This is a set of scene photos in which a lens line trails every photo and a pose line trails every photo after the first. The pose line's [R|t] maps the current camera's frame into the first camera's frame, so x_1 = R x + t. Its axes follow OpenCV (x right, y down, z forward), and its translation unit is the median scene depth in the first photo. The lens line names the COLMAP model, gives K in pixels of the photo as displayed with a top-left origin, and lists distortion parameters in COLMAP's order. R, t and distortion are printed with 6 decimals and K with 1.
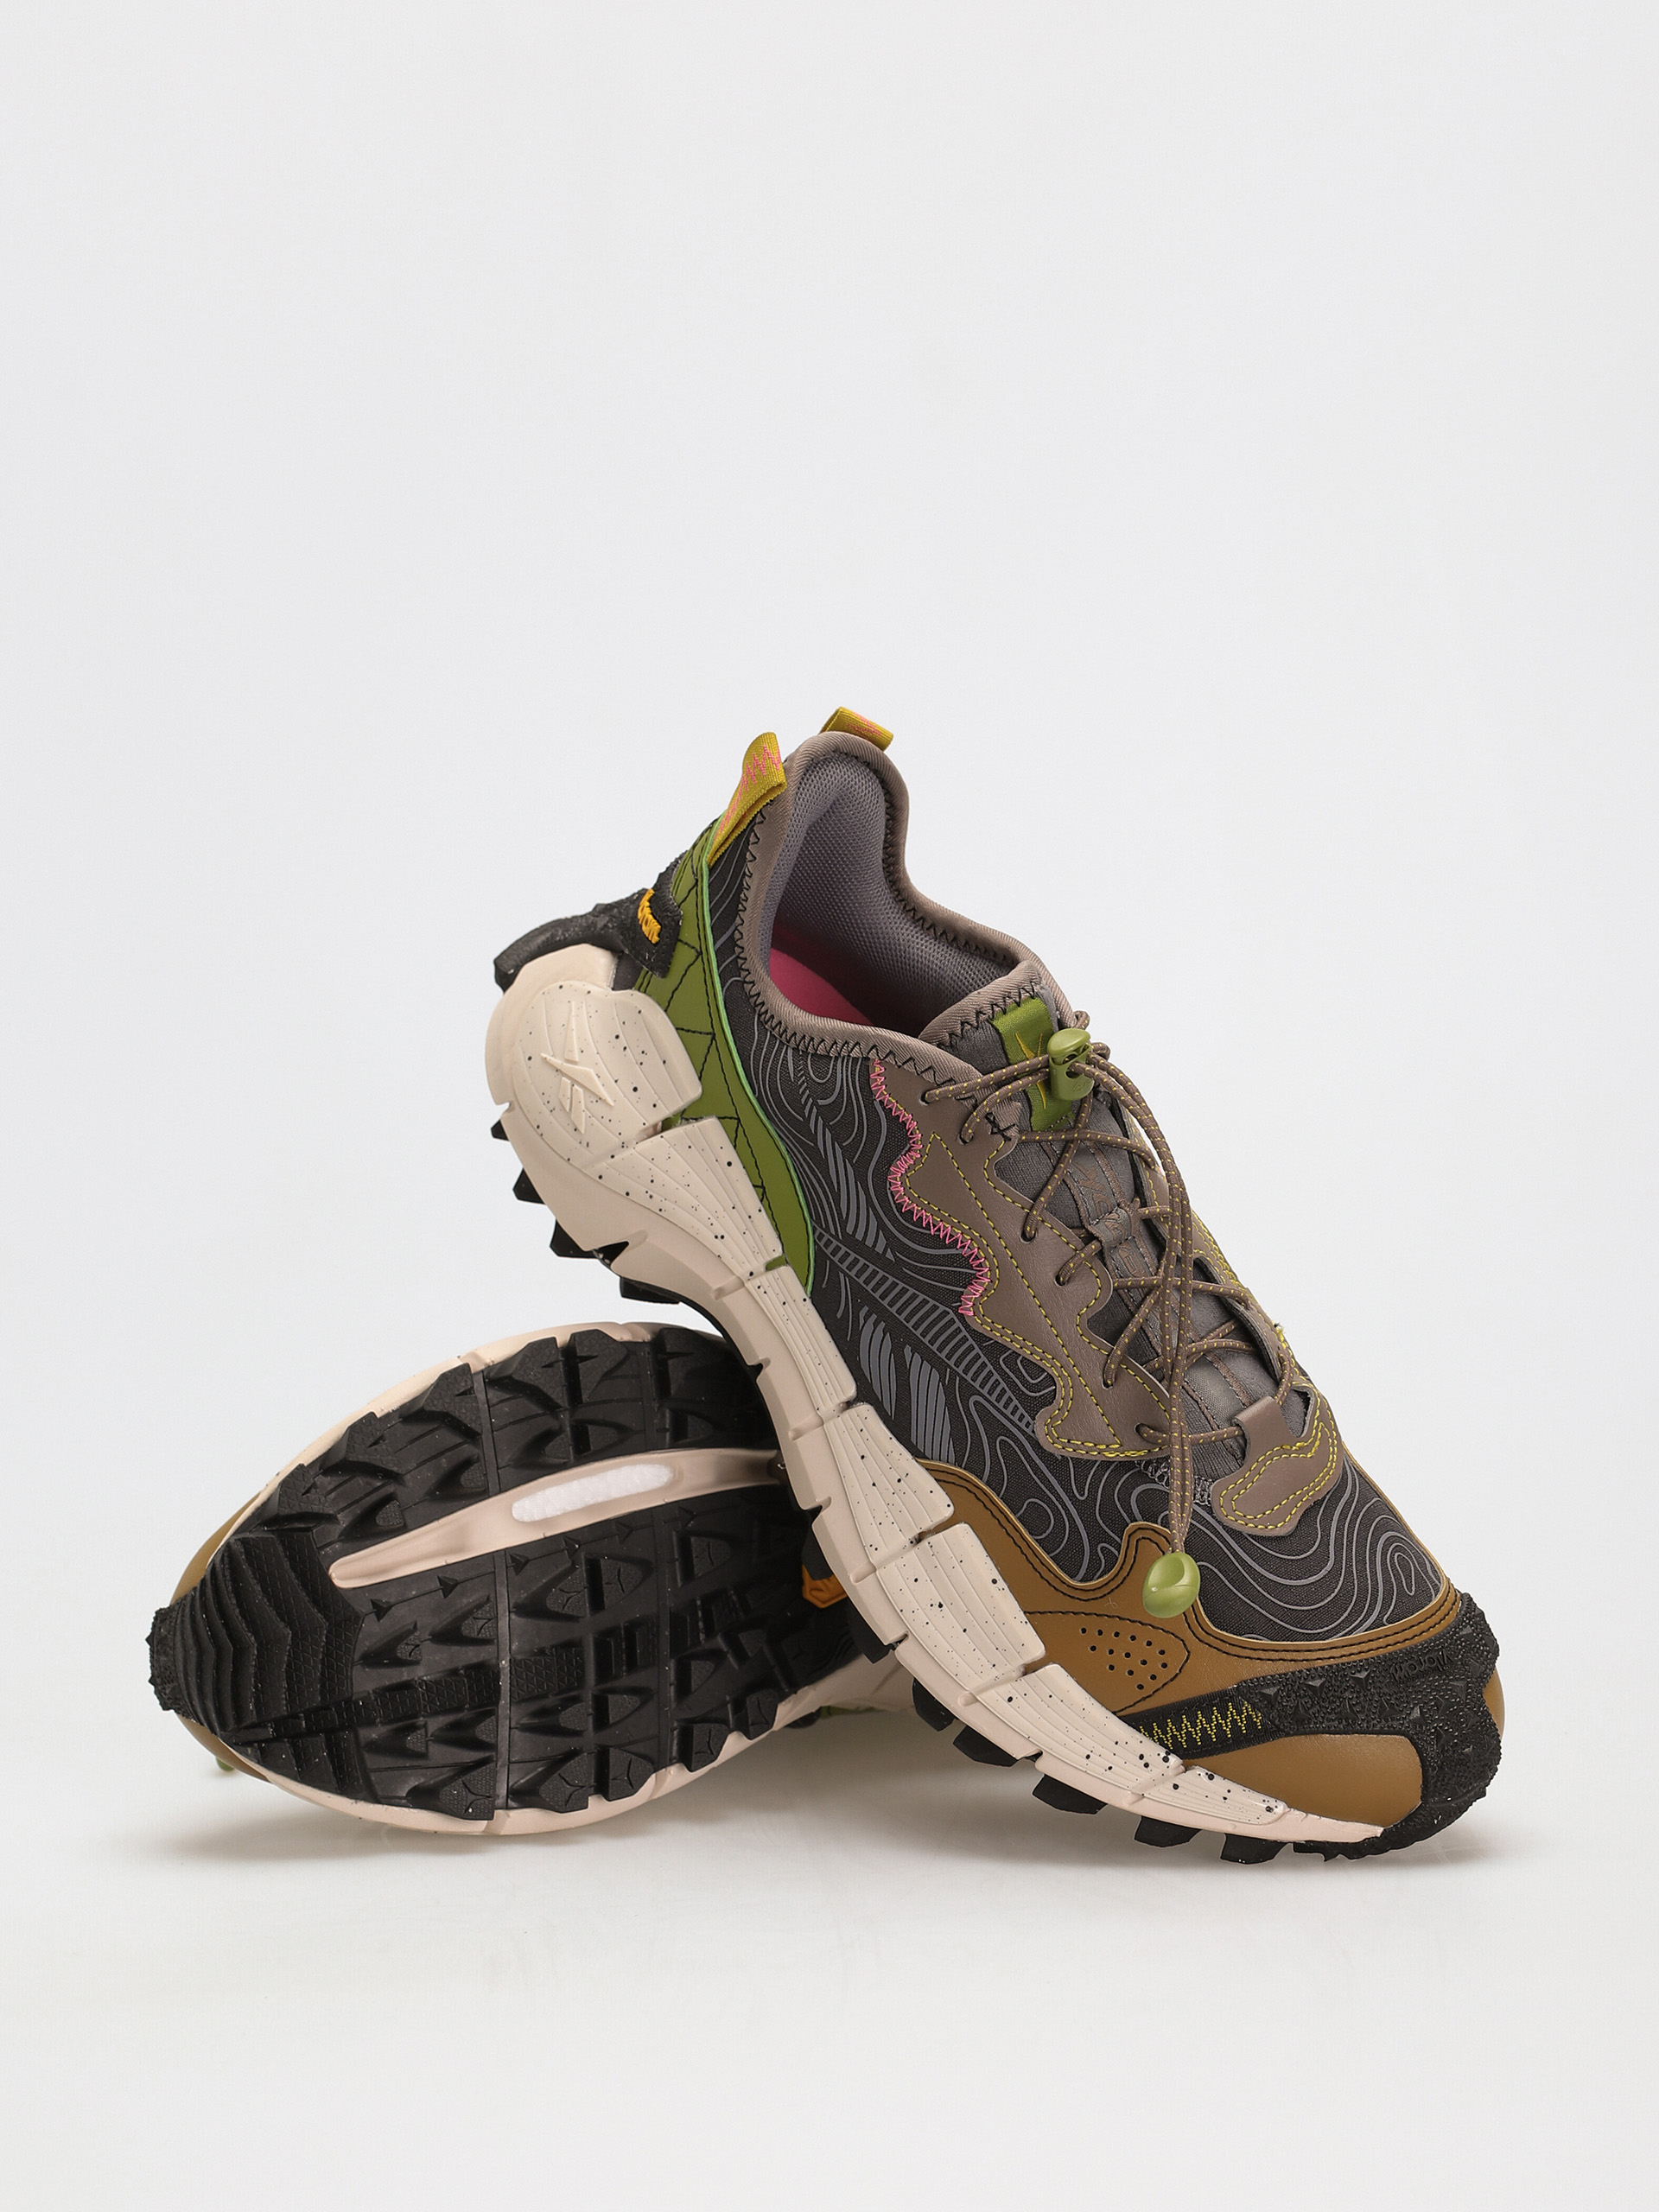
lens RADIAL K [[6855.2, 0, 829.5], [0, 6855.2, 1106.0], [0, 0, 1]] dist [0.025701, 0.947754]
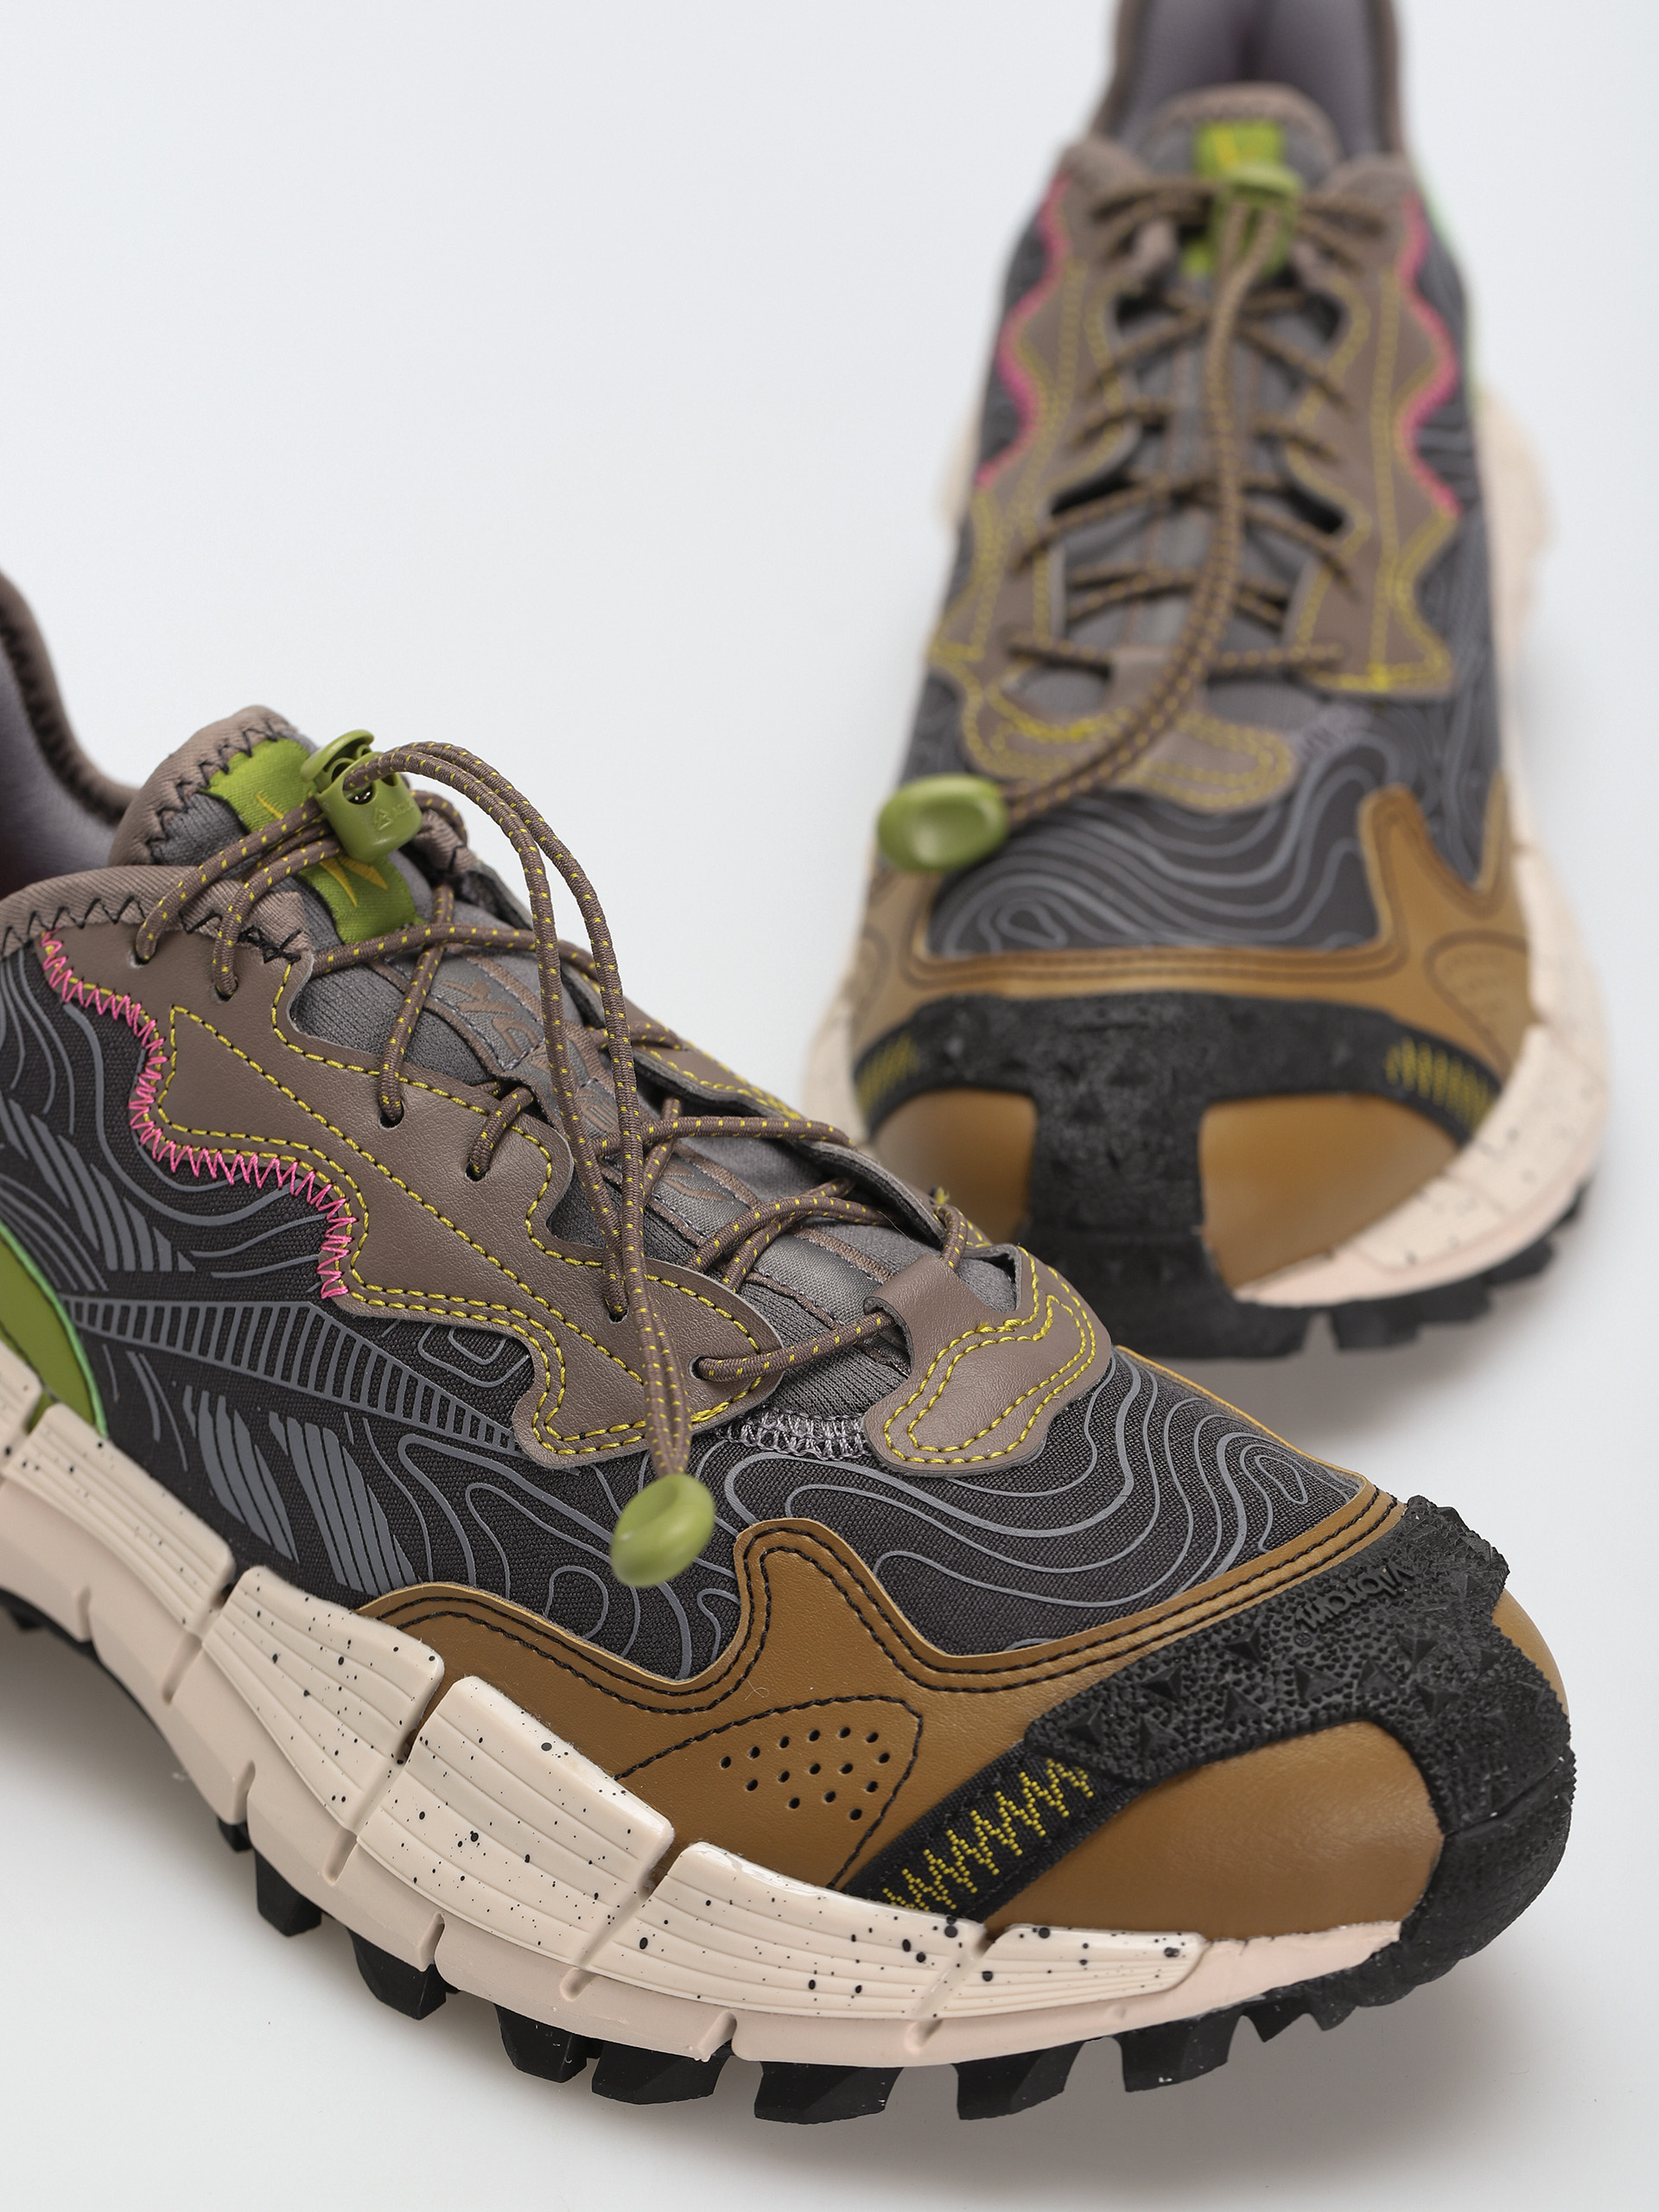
lens RADIAL K [[6855.2, 0, 829.5], [0, 6855.2, 1106.0], [0, 0, 1]] dist [0.025701, 0.947754]
pose [[0.939841, -0.341568, -0.005511, 0.064321], [0.322255, 0.891822, -0.317499, 0.200080], [0.113362, 0.296623, 0.948242, 0.490458]]
